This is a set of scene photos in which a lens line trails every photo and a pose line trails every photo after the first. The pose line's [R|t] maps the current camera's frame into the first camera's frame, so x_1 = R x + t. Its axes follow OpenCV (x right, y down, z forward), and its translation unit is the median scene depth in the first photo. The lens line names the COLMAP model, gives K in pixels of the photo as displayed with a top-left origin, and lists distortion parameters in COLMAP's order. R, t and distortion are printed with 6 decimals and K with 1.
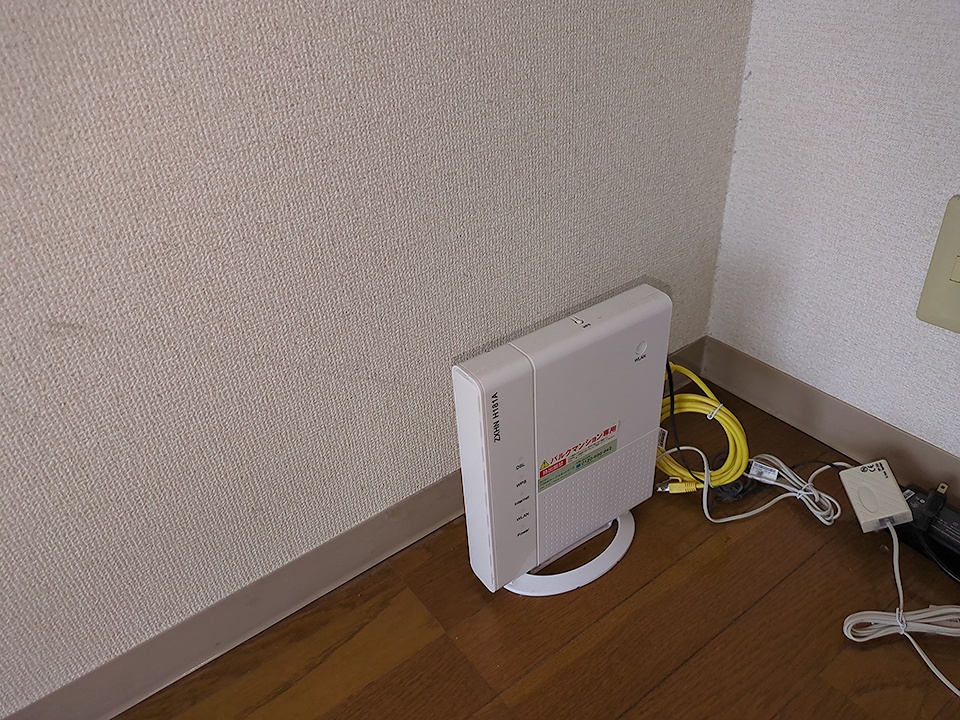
lens RADIAL K [[730.0, 0, 479.6], [0, 730.0, 359.6], [0, 0, 1]] dist [0.046095, -0.042585]
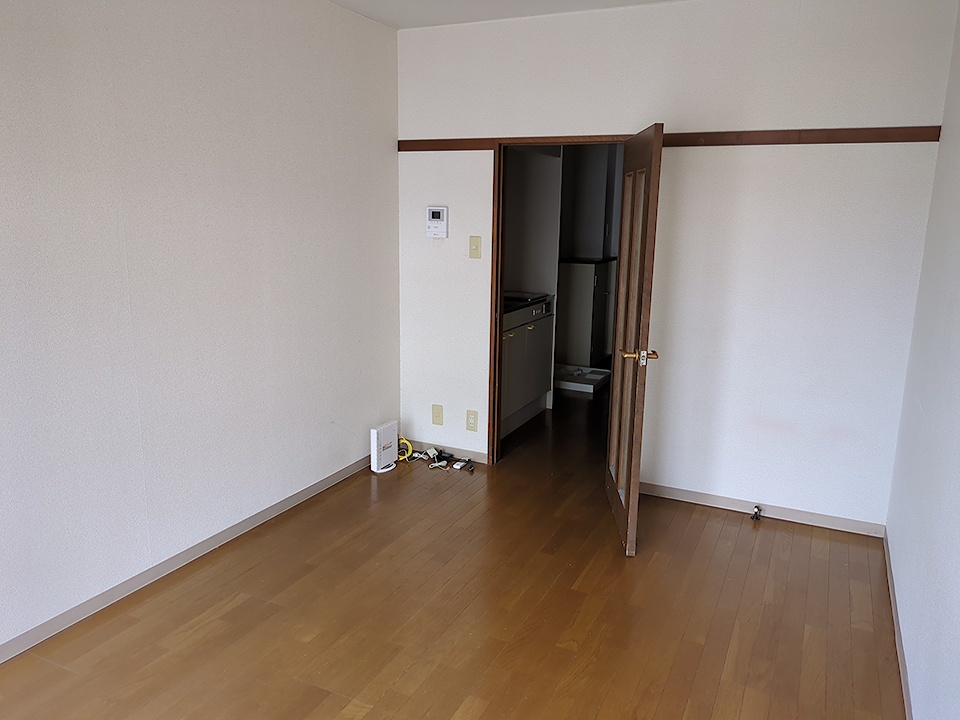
lens RADIAL K [[730.0, 0, 478.9], [0, 730.0, 359.8], [0, 0, 1]] dist [0.046095, -0.042585]
pose [[0.876383, -0.017991, 0.481279, -2.020156], [0.201935, 0.920947, -0.333286, 1.573844], [-0.437236, 0.389273, 0.810735, -4.365259]]
